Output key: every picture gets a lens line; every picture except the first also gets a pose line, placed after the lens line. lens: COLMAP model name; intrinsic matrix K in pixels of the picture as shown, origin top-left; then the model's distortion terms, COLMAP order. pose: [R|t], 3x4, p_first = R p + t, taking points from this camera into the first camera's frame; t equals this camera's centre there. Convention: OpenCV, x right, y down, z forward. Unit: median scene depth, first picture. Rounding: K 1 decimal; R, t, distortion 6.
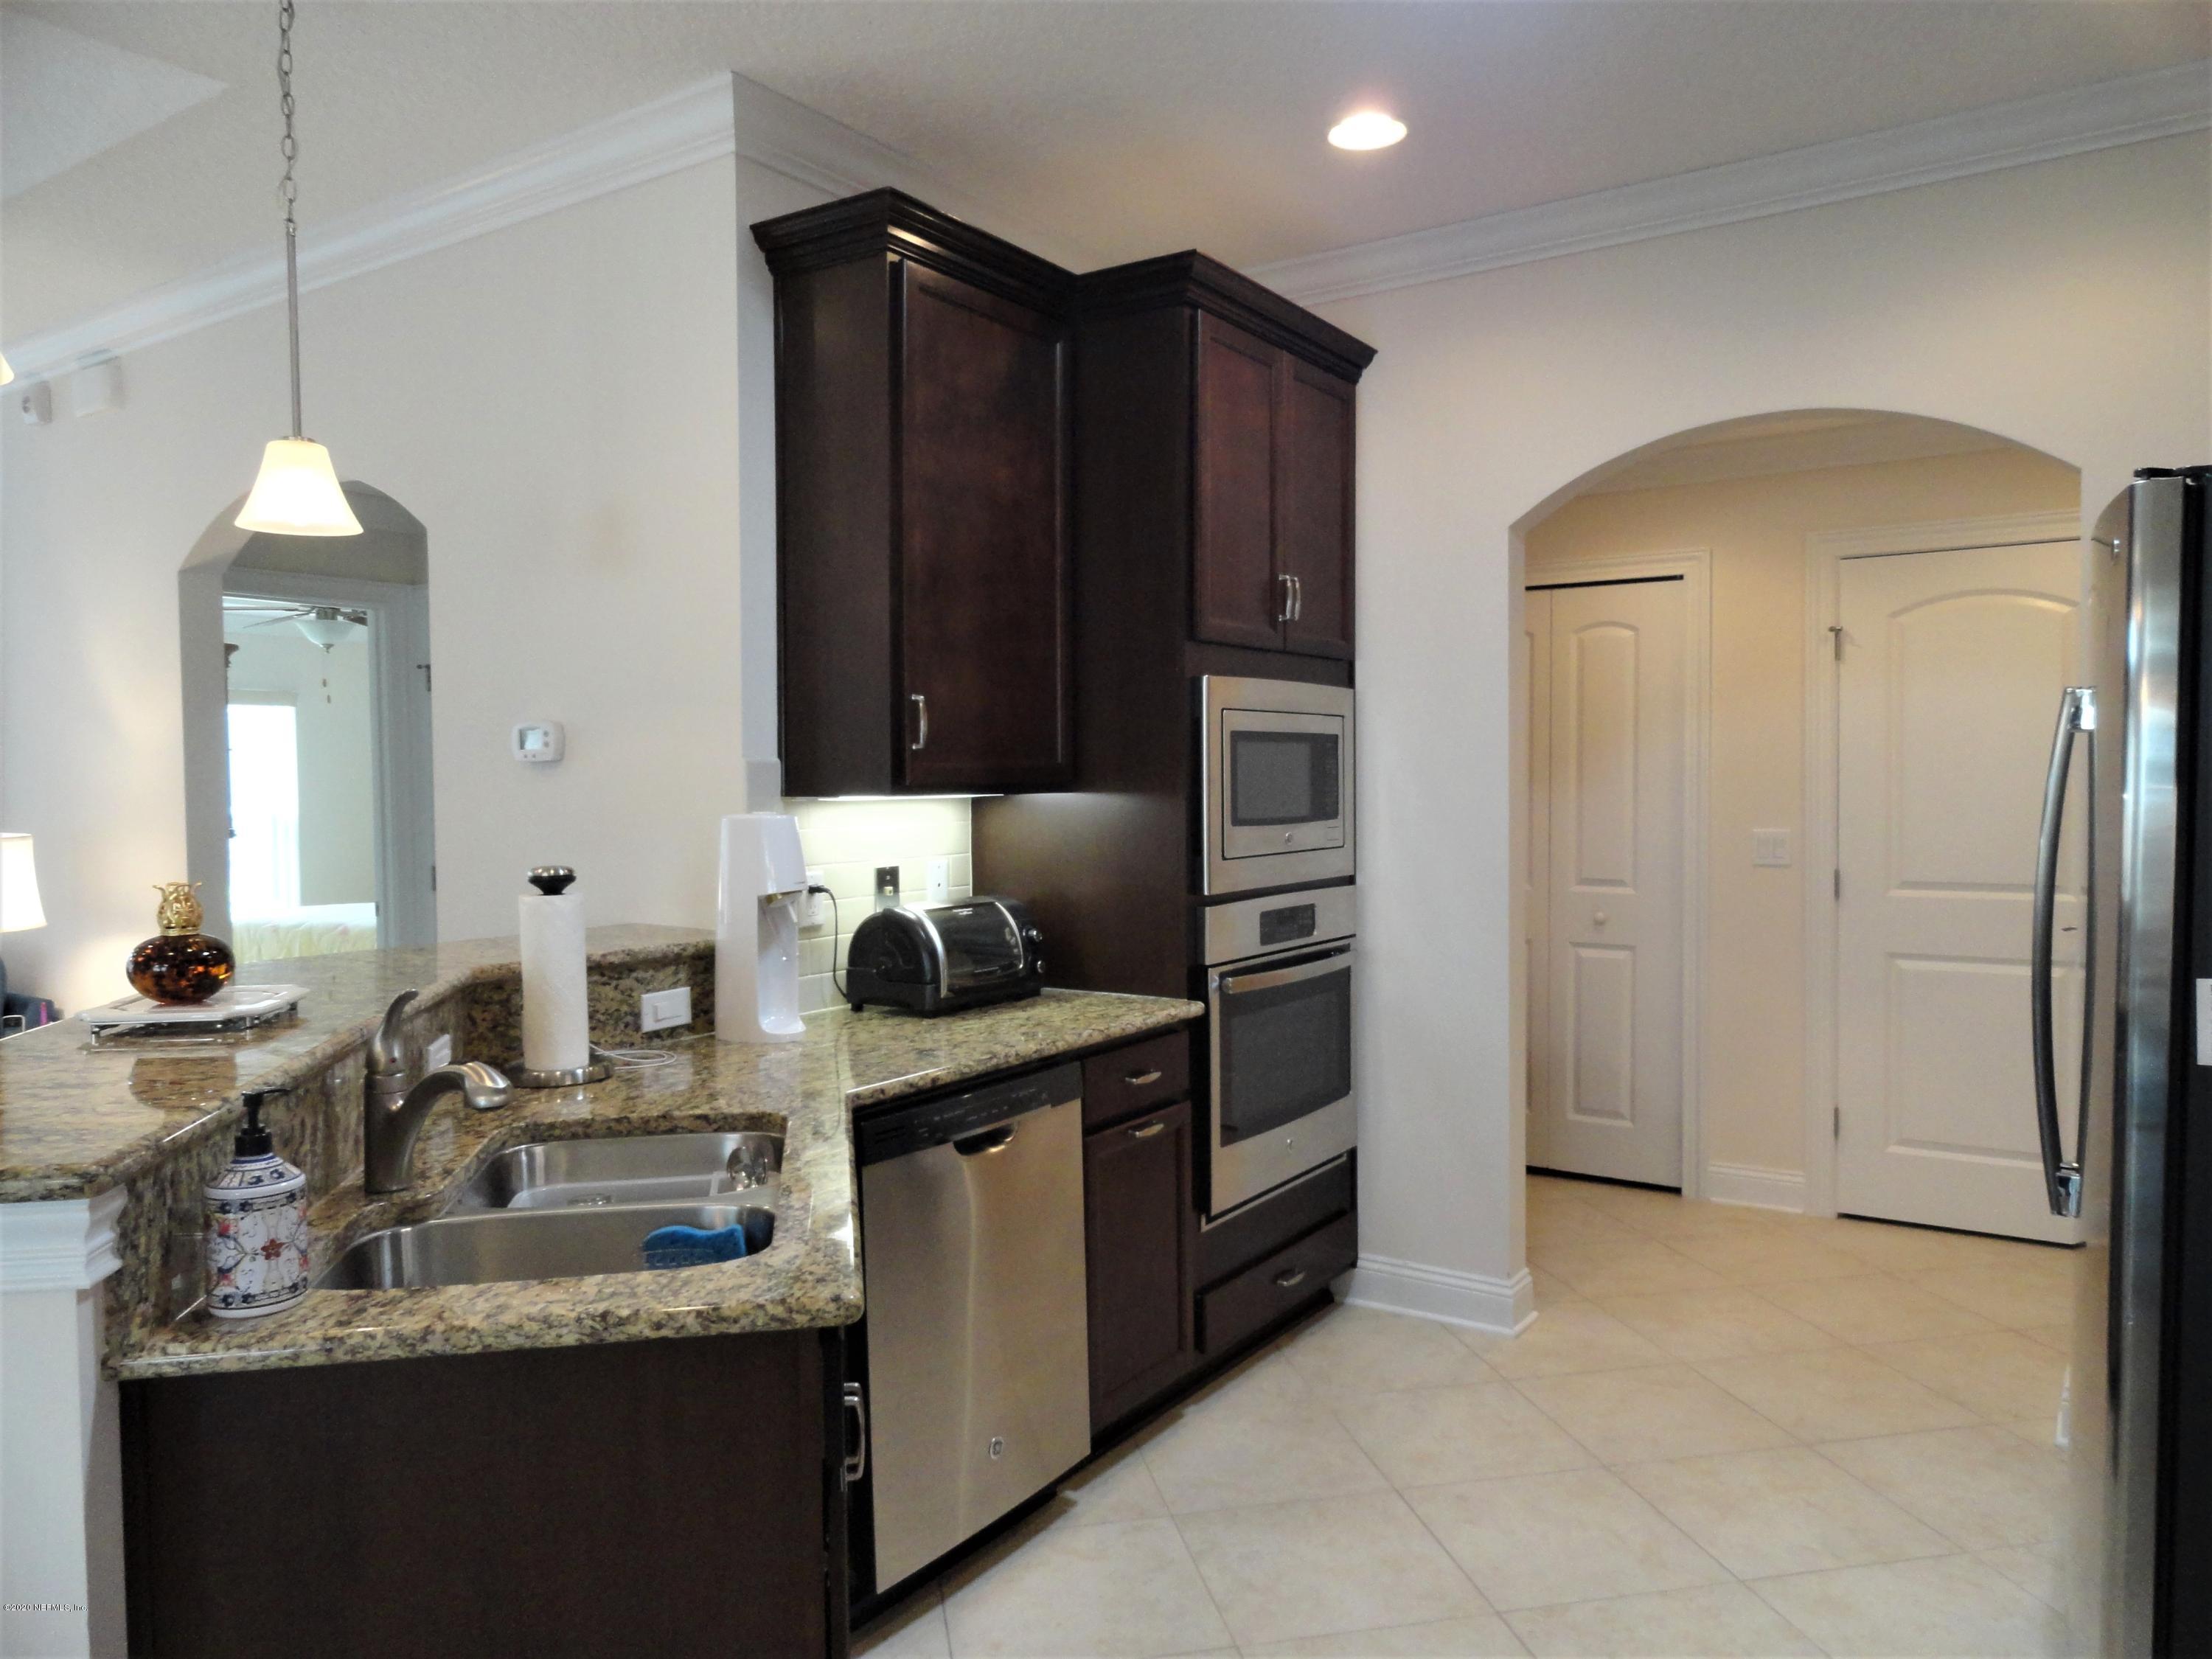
lens RADIAL K [[1544.5, 0, 1118.0], [0, 1544.5, 829.4], [0, 0, 1]] dist [-0.005255, -0.002042]
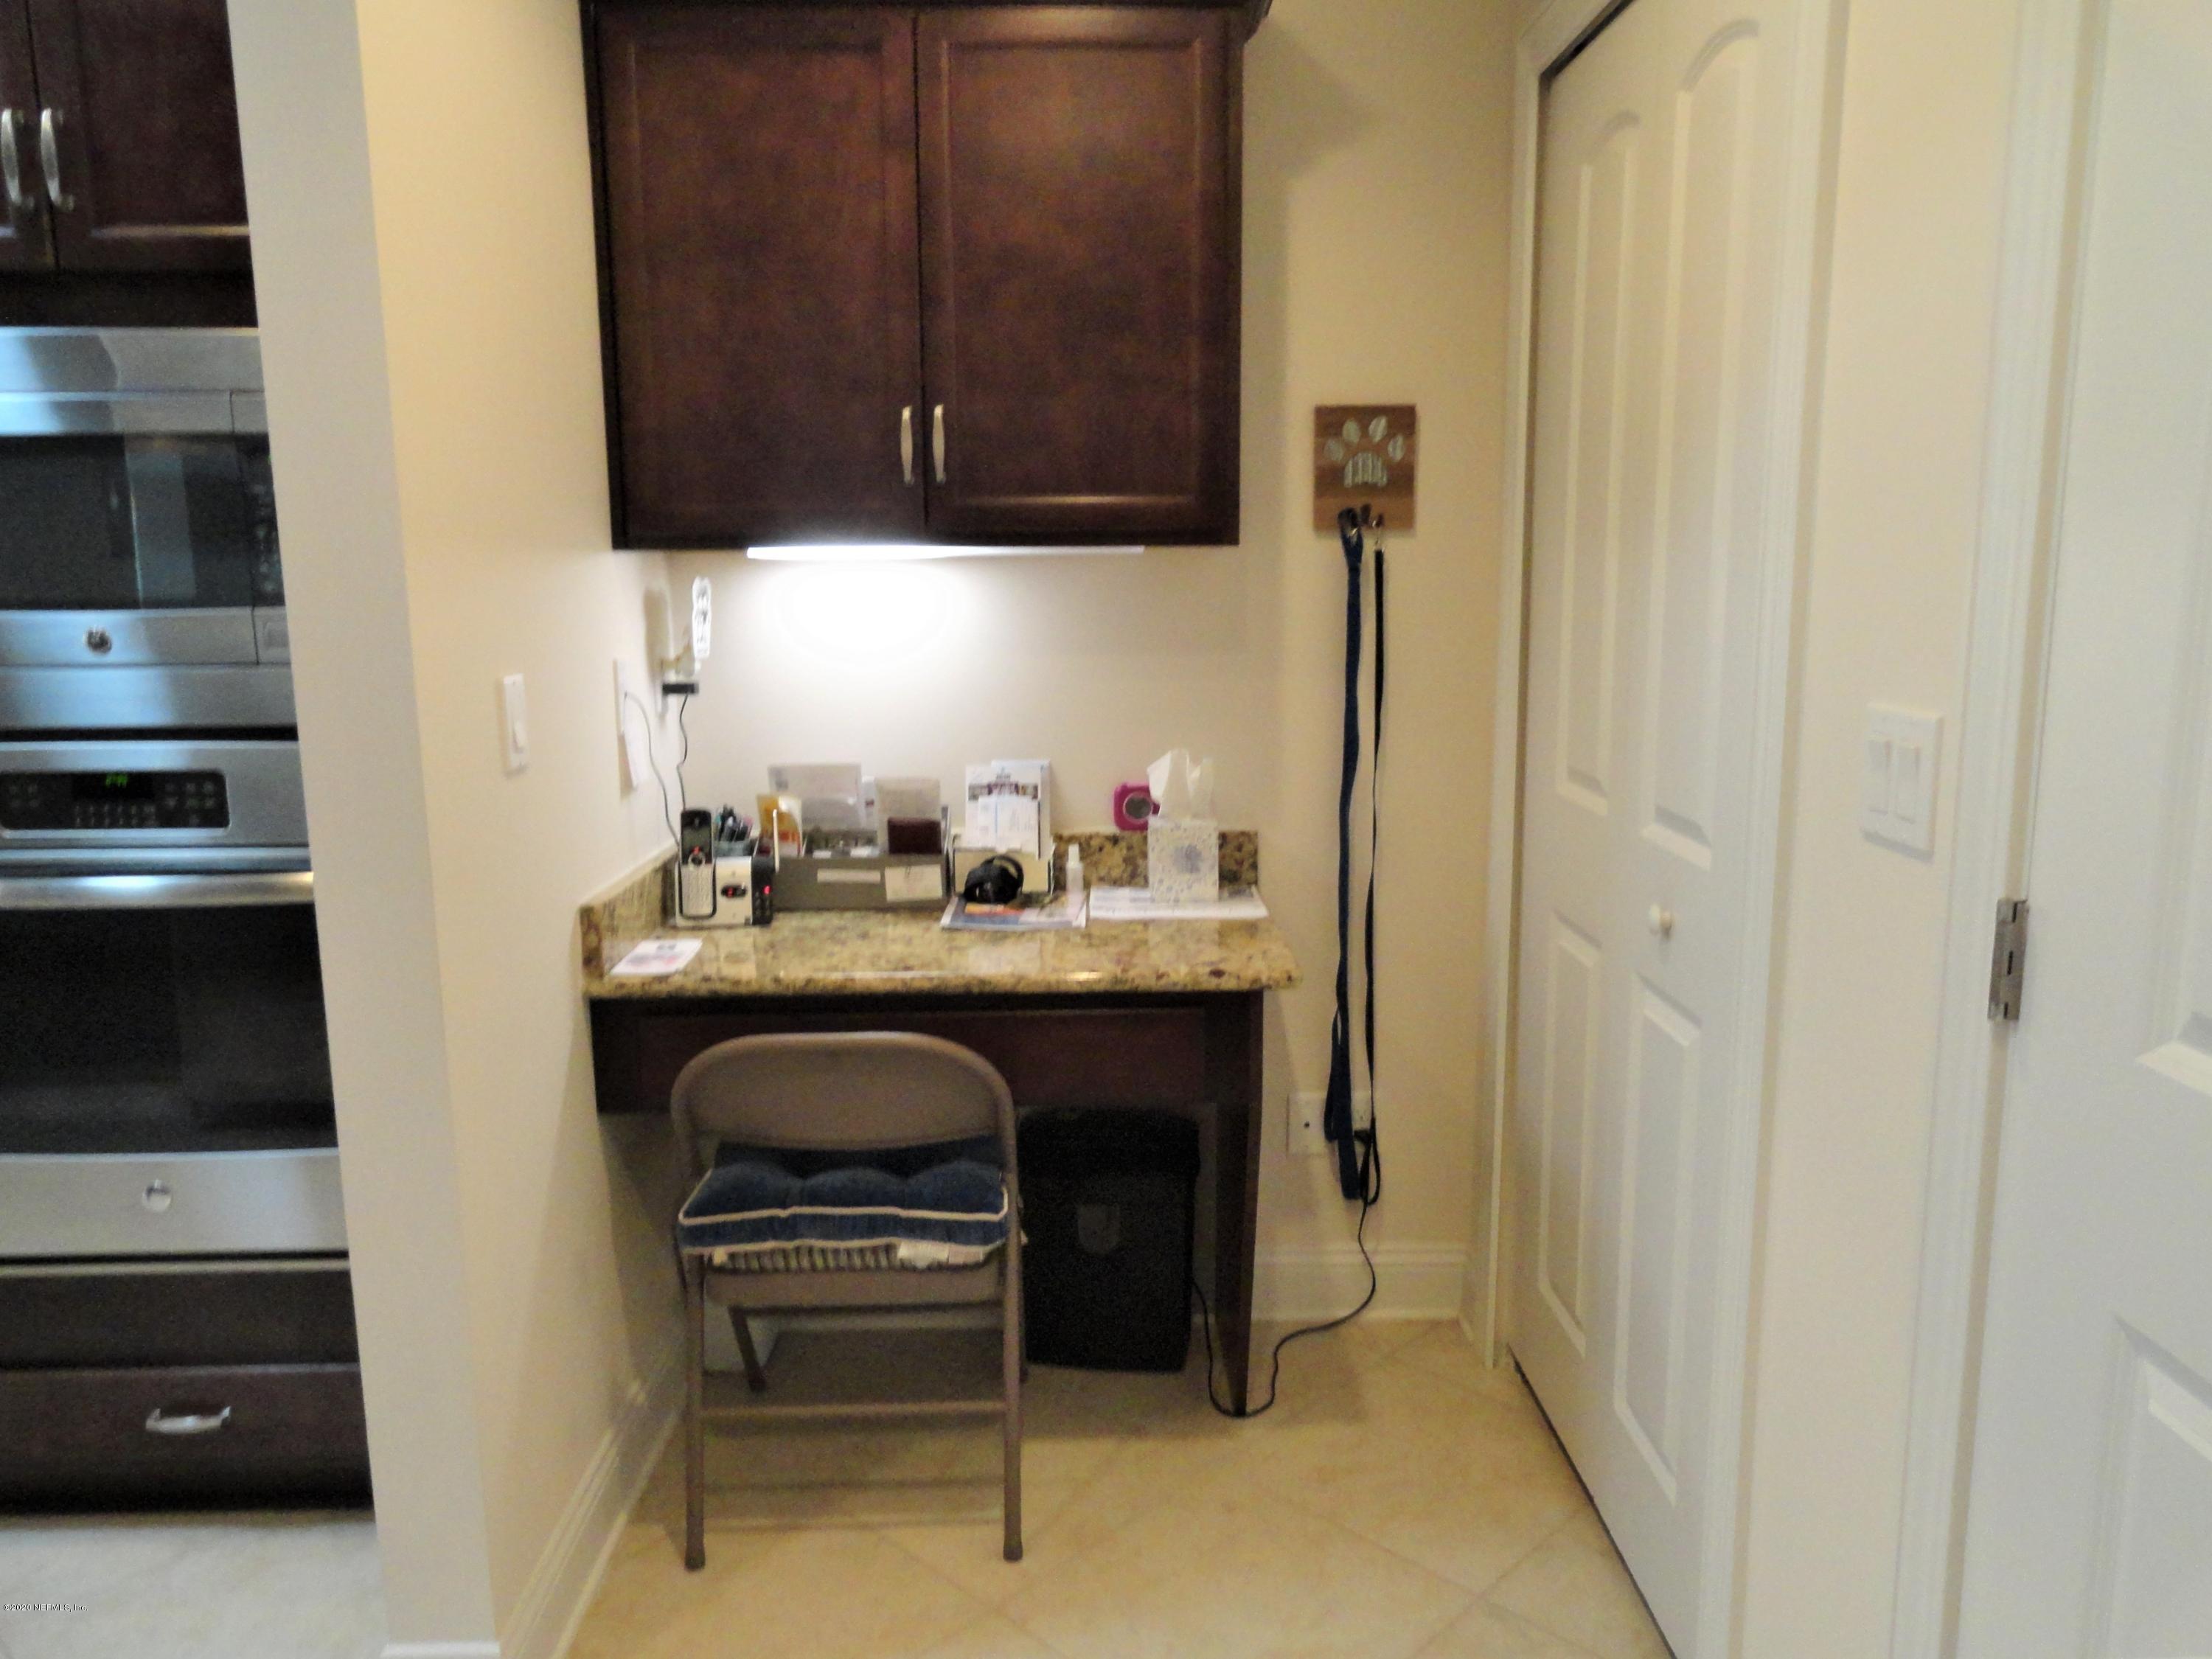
lens RADIAL K [[1544.5, 0, 1118.0], [0, 1544.5, 829.4], [0, 0, 1]] dist [-0.005255, -0.002042]
pose [[0.576580, 0.148096, -0.803507, 0.584006], [-0.018317, 0.985531, 0.168502, -0.019915], [0.816835, -0.082437, 0.570950, 0.777372]]
